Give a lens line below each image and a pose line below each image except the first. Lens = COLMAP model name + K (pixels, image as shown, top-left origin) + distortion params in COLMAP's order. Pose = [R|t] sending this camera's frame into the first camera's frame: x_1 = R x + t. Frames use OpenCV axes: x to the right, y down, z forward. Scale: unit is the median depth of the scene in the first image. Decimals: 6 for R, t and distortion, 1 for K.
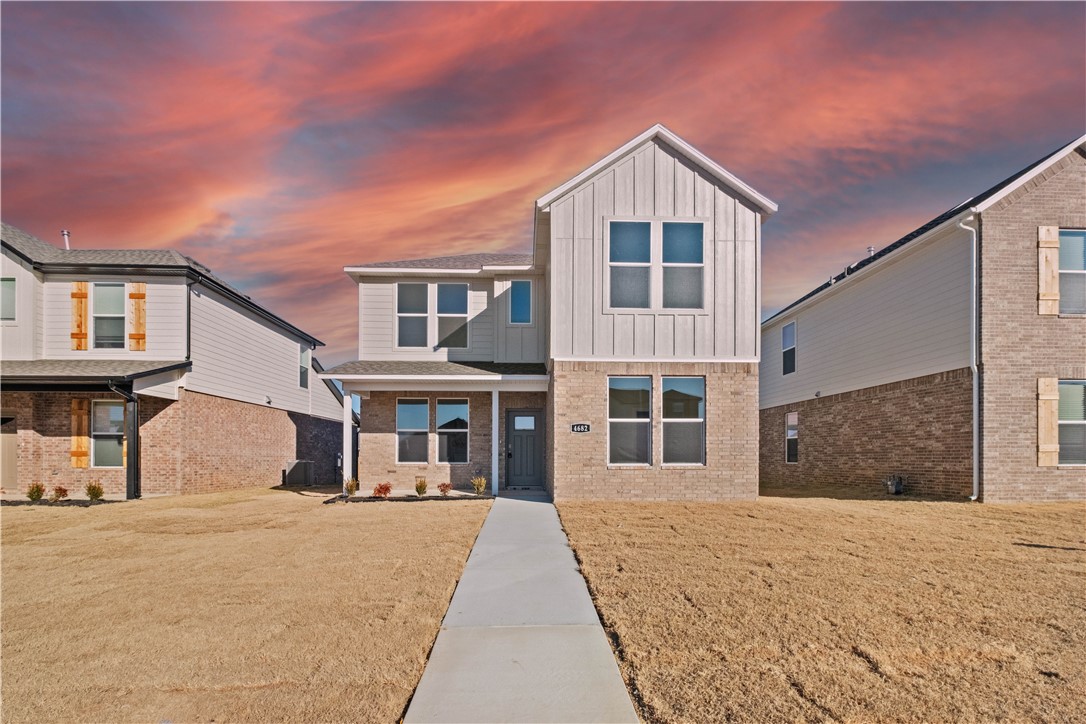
lens RADIAL K [[473.2, 0, 542.2], [0, 473.2, 460.7], [0, 0, 1]] dist [0.001956, 0.000171]
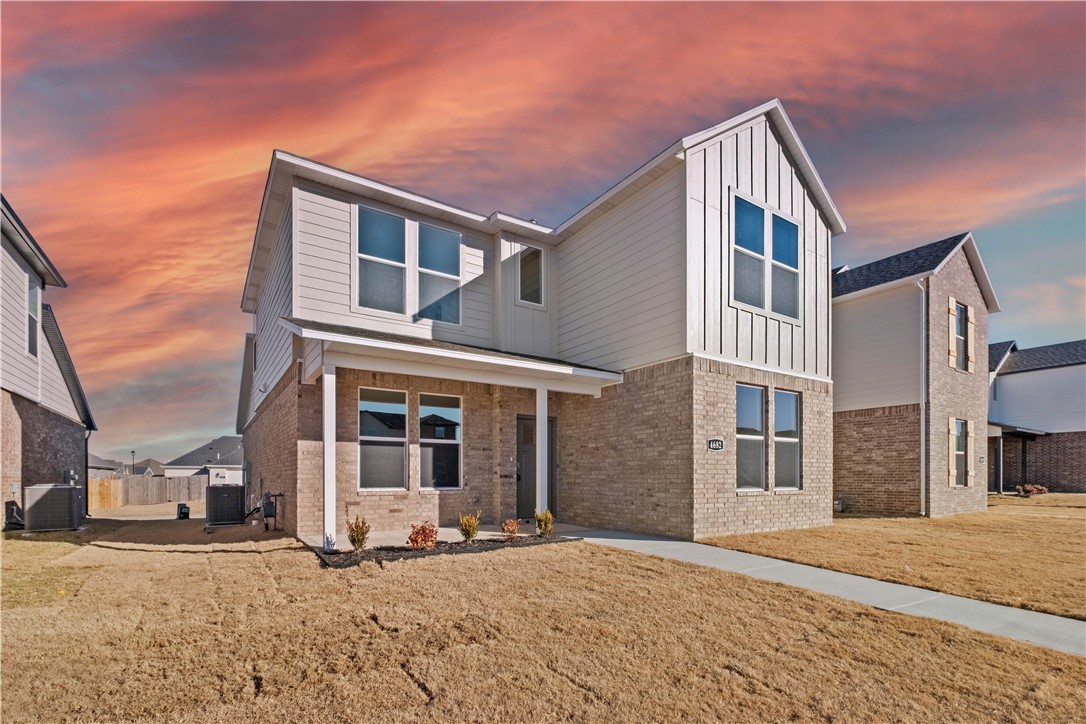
lens RADIAL K [[490.6, 0, 515.3], [0, 490.6, 478.8], [0, 0, 1]] dist [0.001903, 0.000468]
pose [[0.868367, -0.001774, 0.495919, -0.459192], [0.002533, 0.999996, -0.000859, -0.008807], [-0.495916, 0.002002, 0.868368, 0.335041]]
